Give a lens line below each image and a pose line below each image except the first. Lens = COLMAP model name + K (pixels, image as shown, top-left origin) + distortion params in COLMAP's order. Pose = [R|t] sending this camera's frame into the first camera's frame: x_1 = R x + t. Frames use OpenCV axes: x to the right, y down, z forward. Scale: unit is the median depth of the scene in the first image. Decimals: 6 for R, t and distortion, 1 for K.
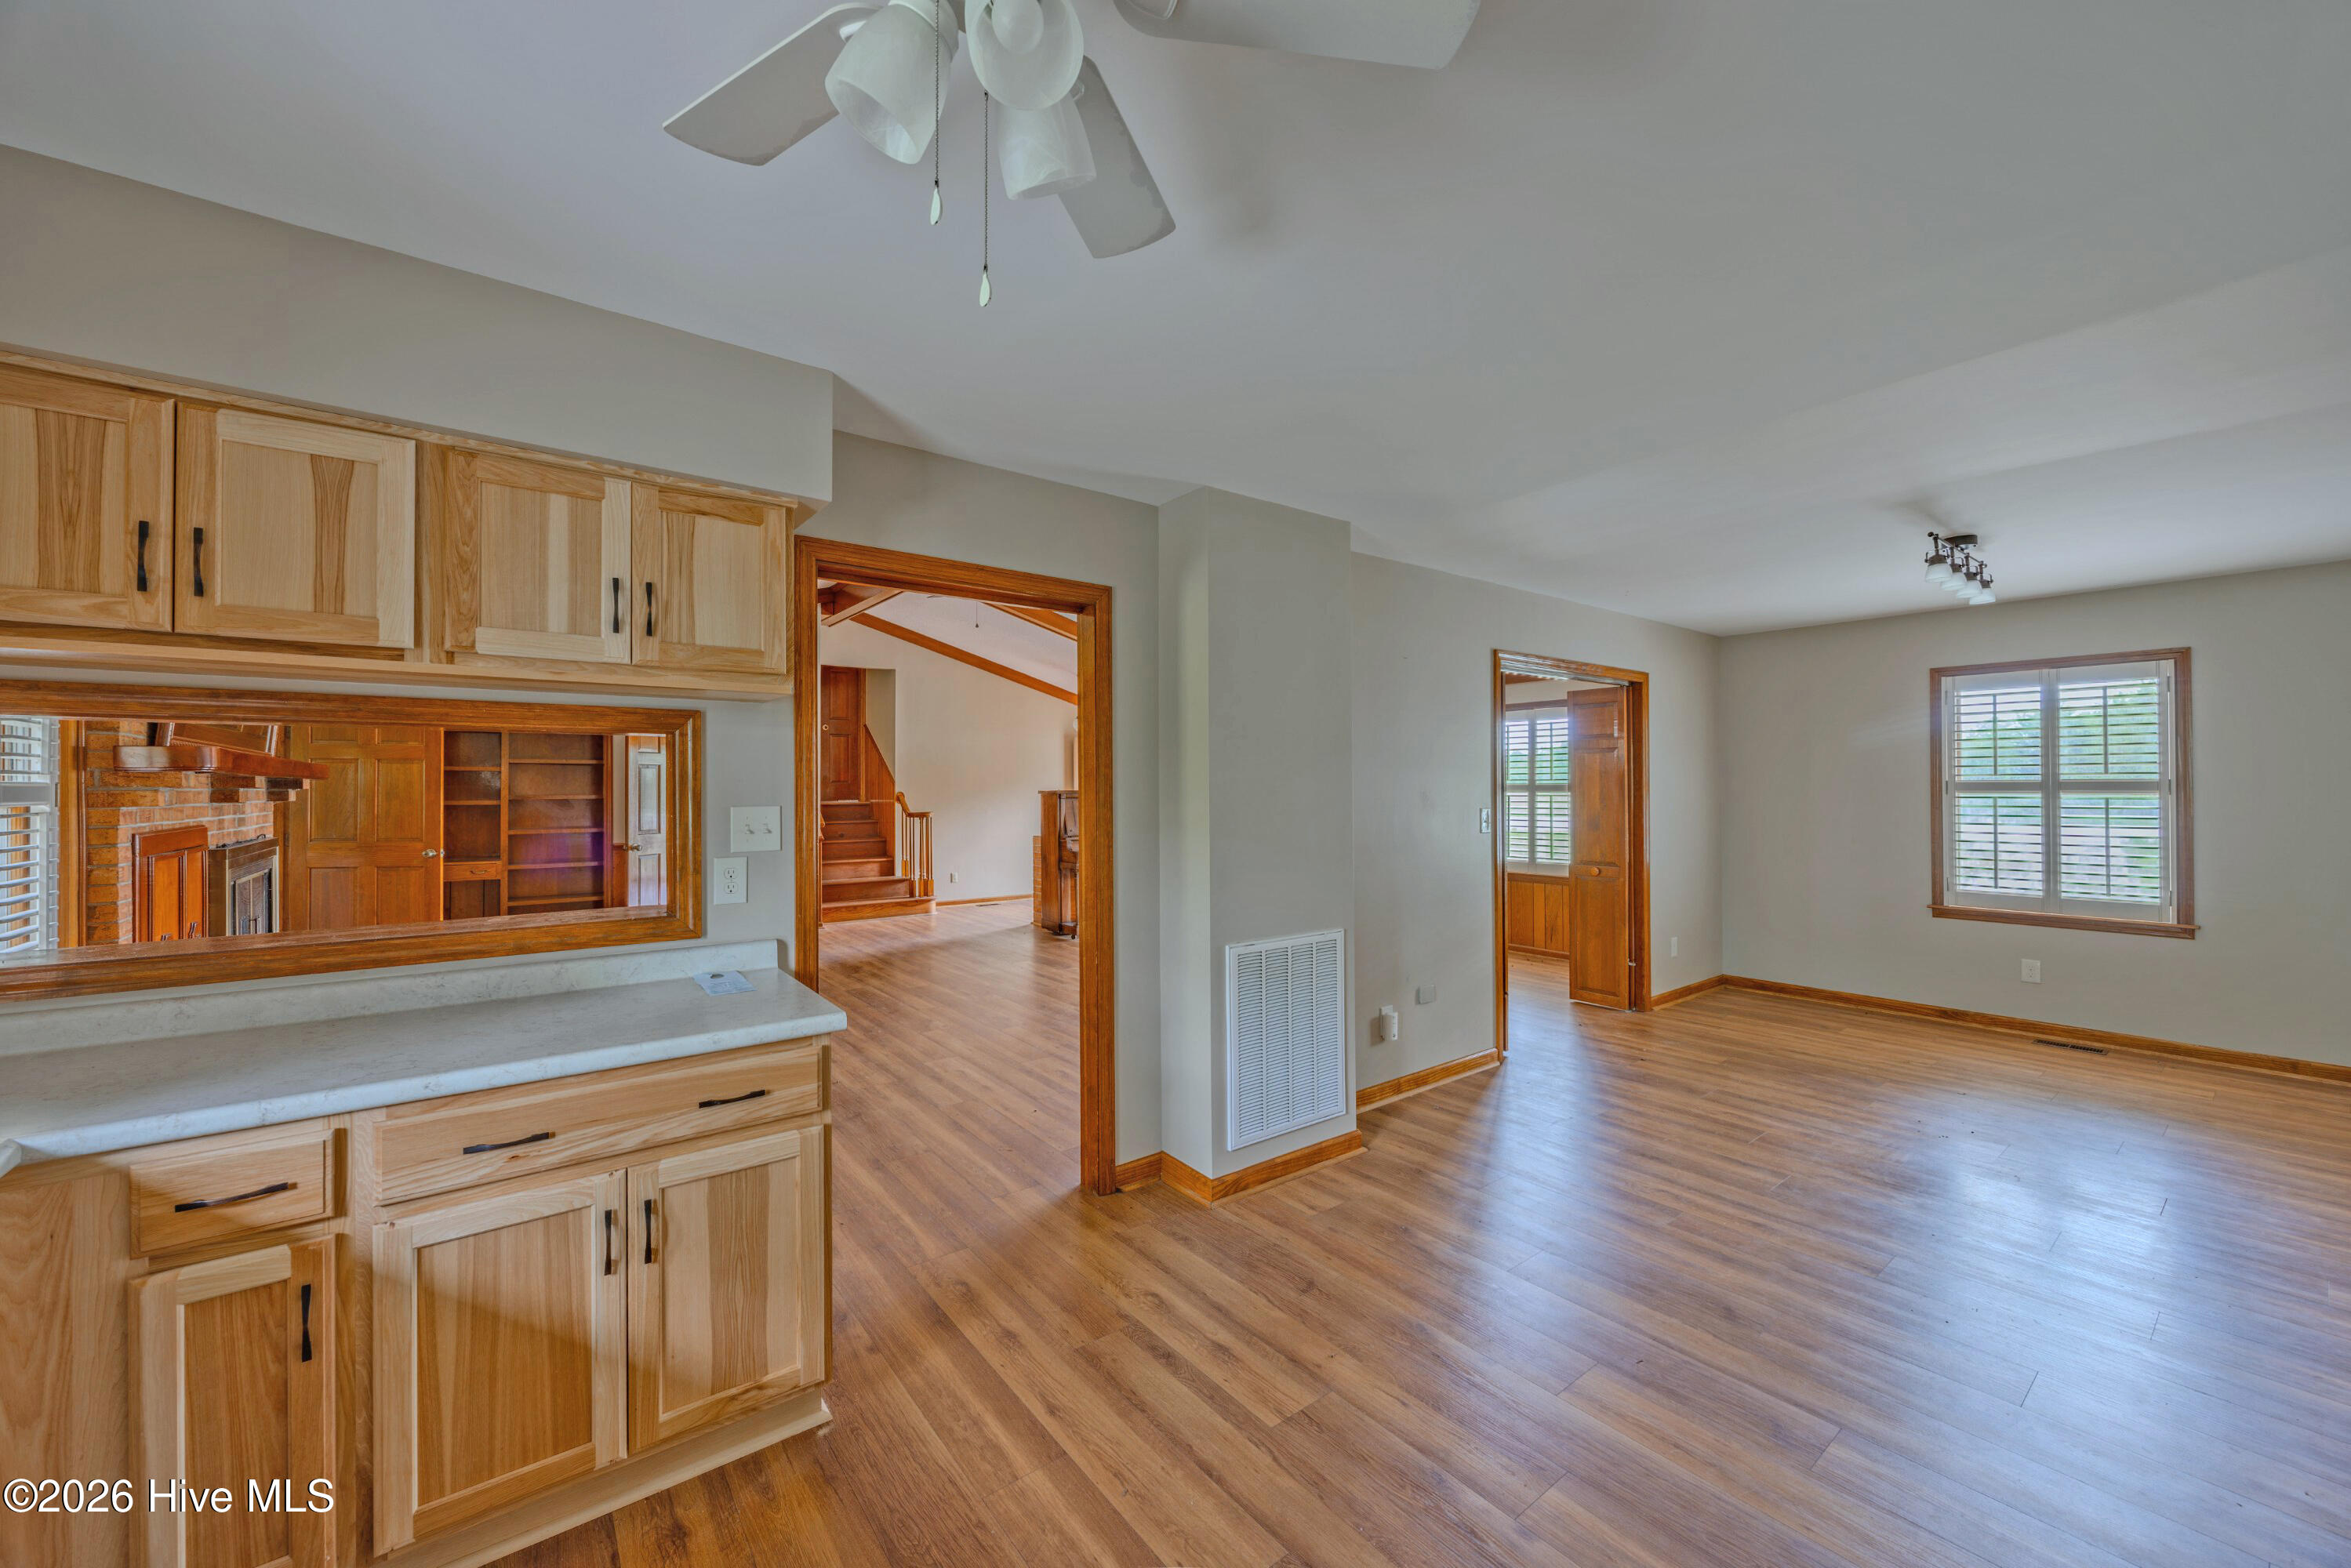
lens RADIAL K [[889.7, 0, 1175.5], [0, 889.7, 784.0], [0, 0, 1]] dist [-0.001611, 0.000065]
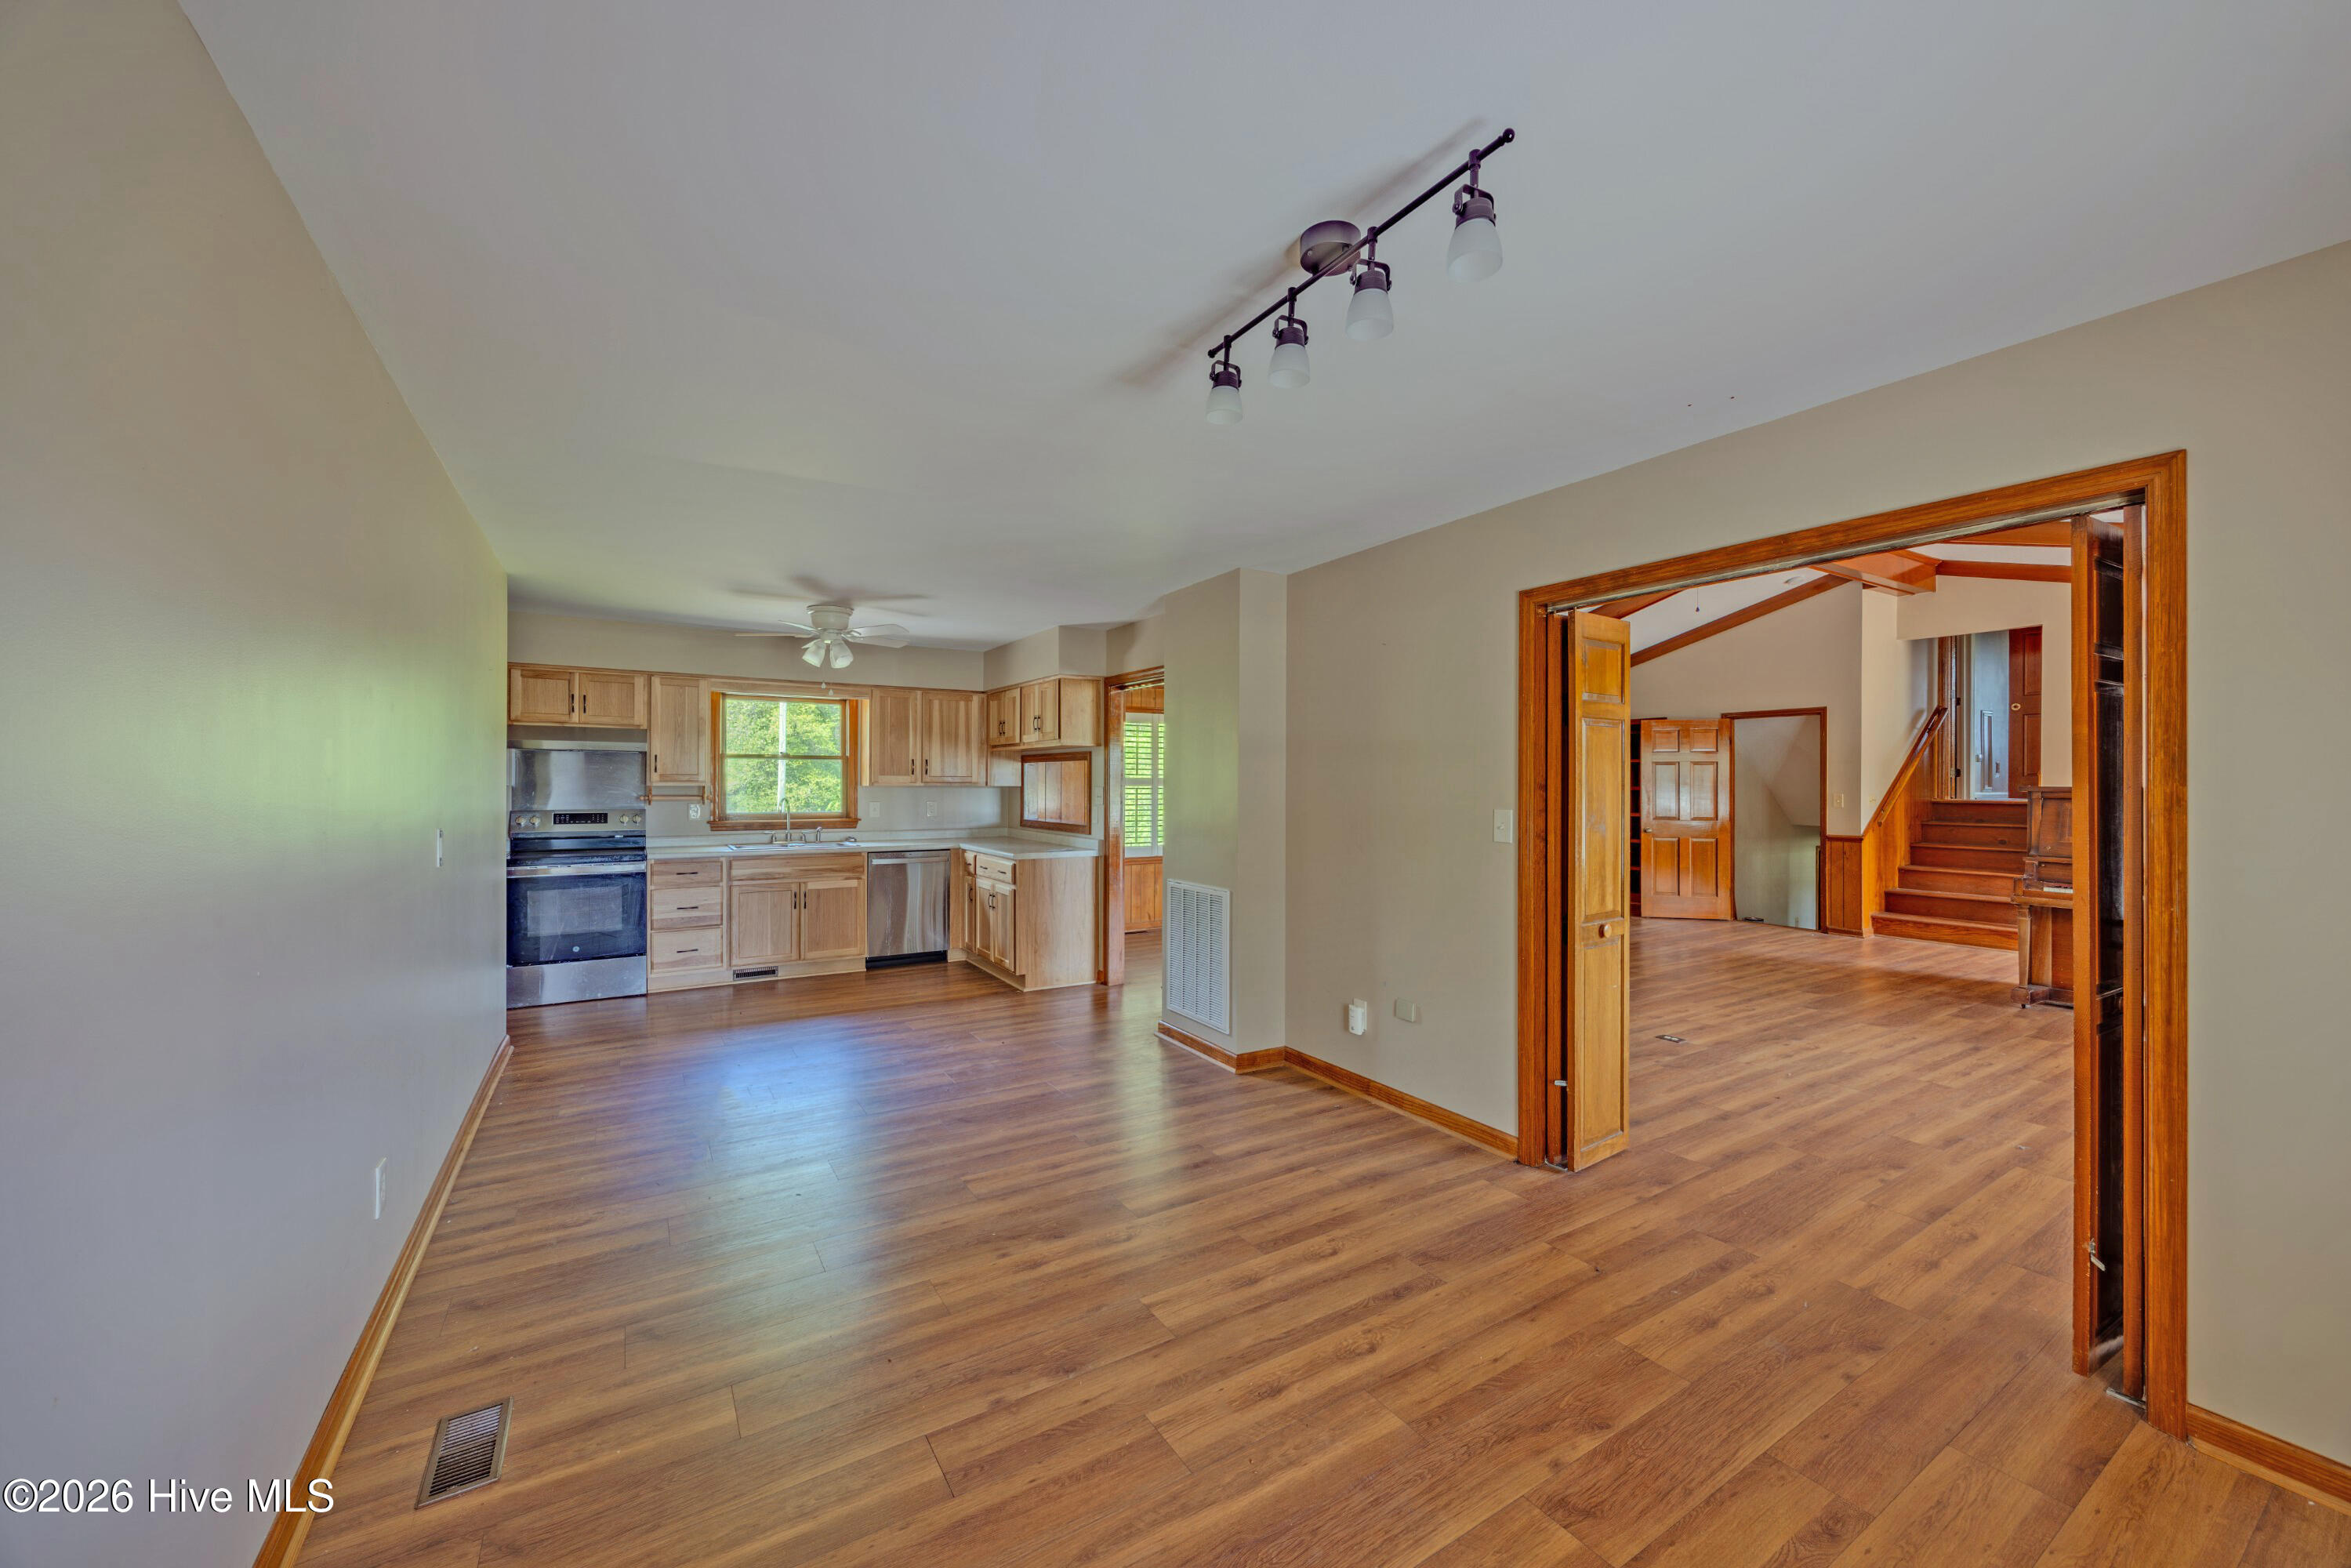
lens RADIAL K [[889.9, 0, 1175.5], [0, 889.9, 784.0], [0, 0, 1]] dist [-0.001611, 0.000065]
pose [[-0.100982, 0.004938, -0.994876, 2.489831], [0.002337, 0.999986, 0.004727, 0.006843], [0.994885, -0.001847, -0.100992, 1.789767]]
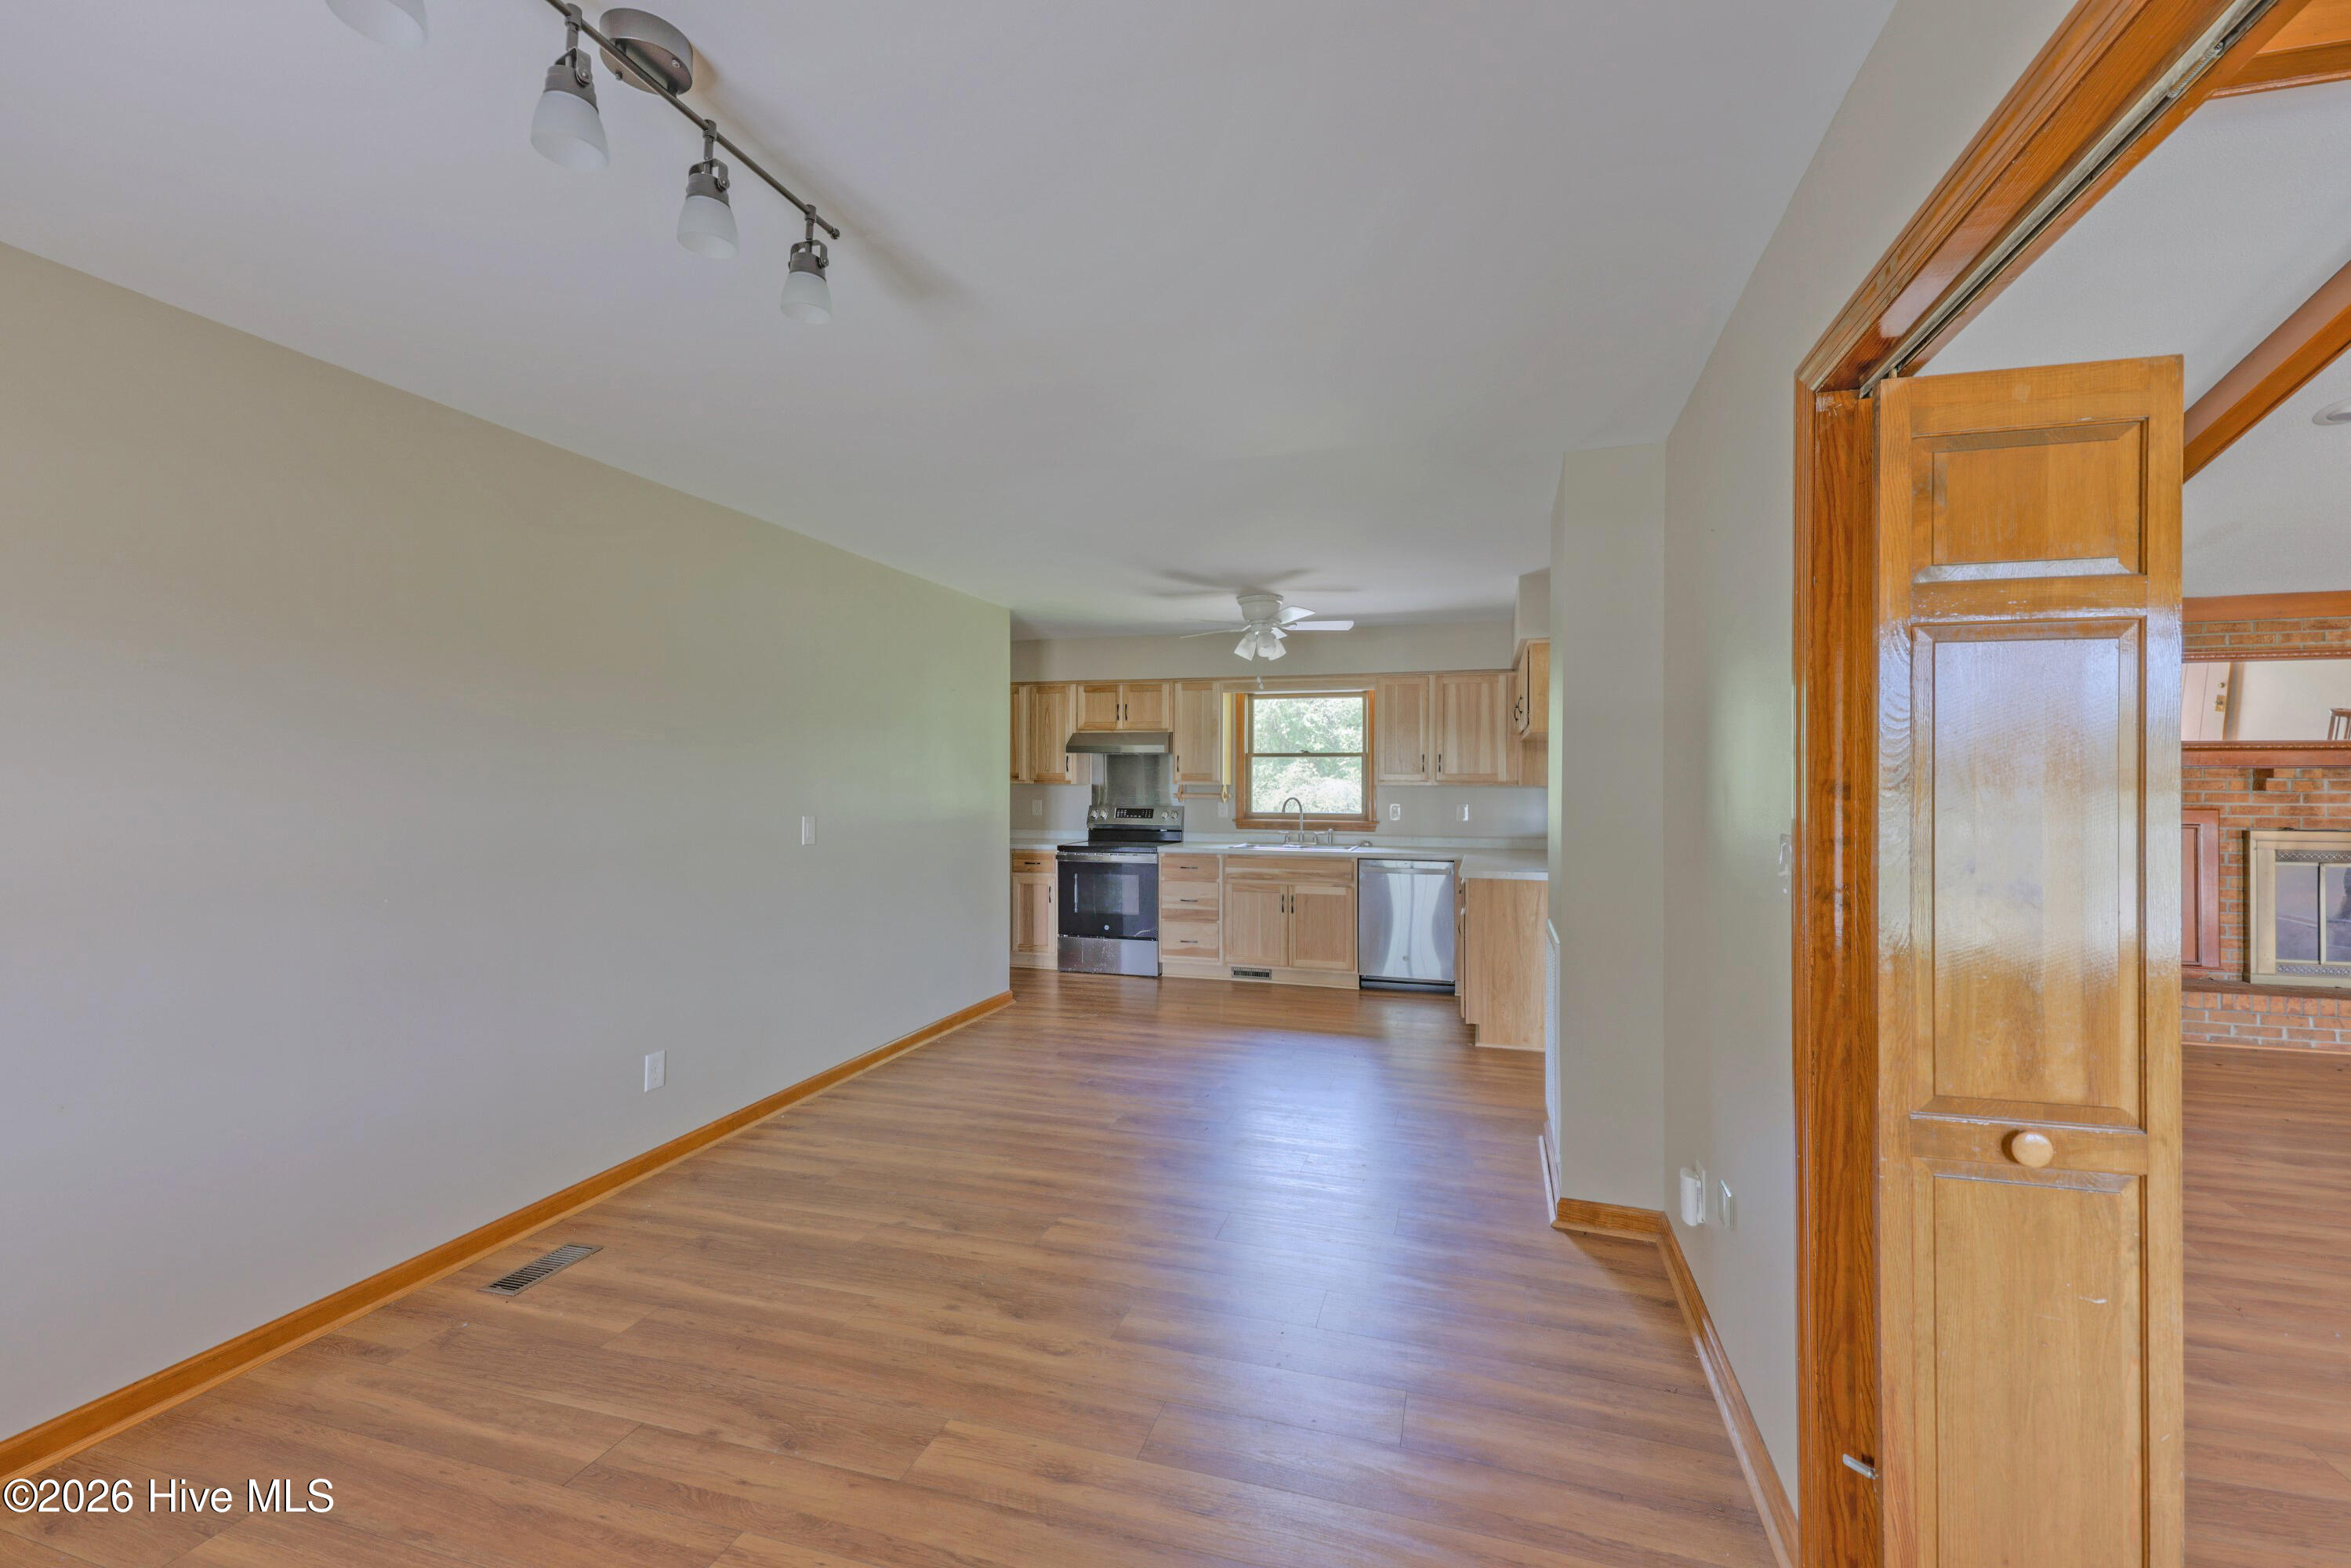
lens RADIAL K [[980.0, 0, 1183.7], [0, 980.0, 774.5], [0, 0, 1]] dist [0.017670, -0.000312]
pose [[-0.813334, -0.001490, -0.581795, 1.735961], [0.003324, 0.999968, -0.007209, 0.013203], [0.581788, -0.007797, -0.813303, 2.634848]]
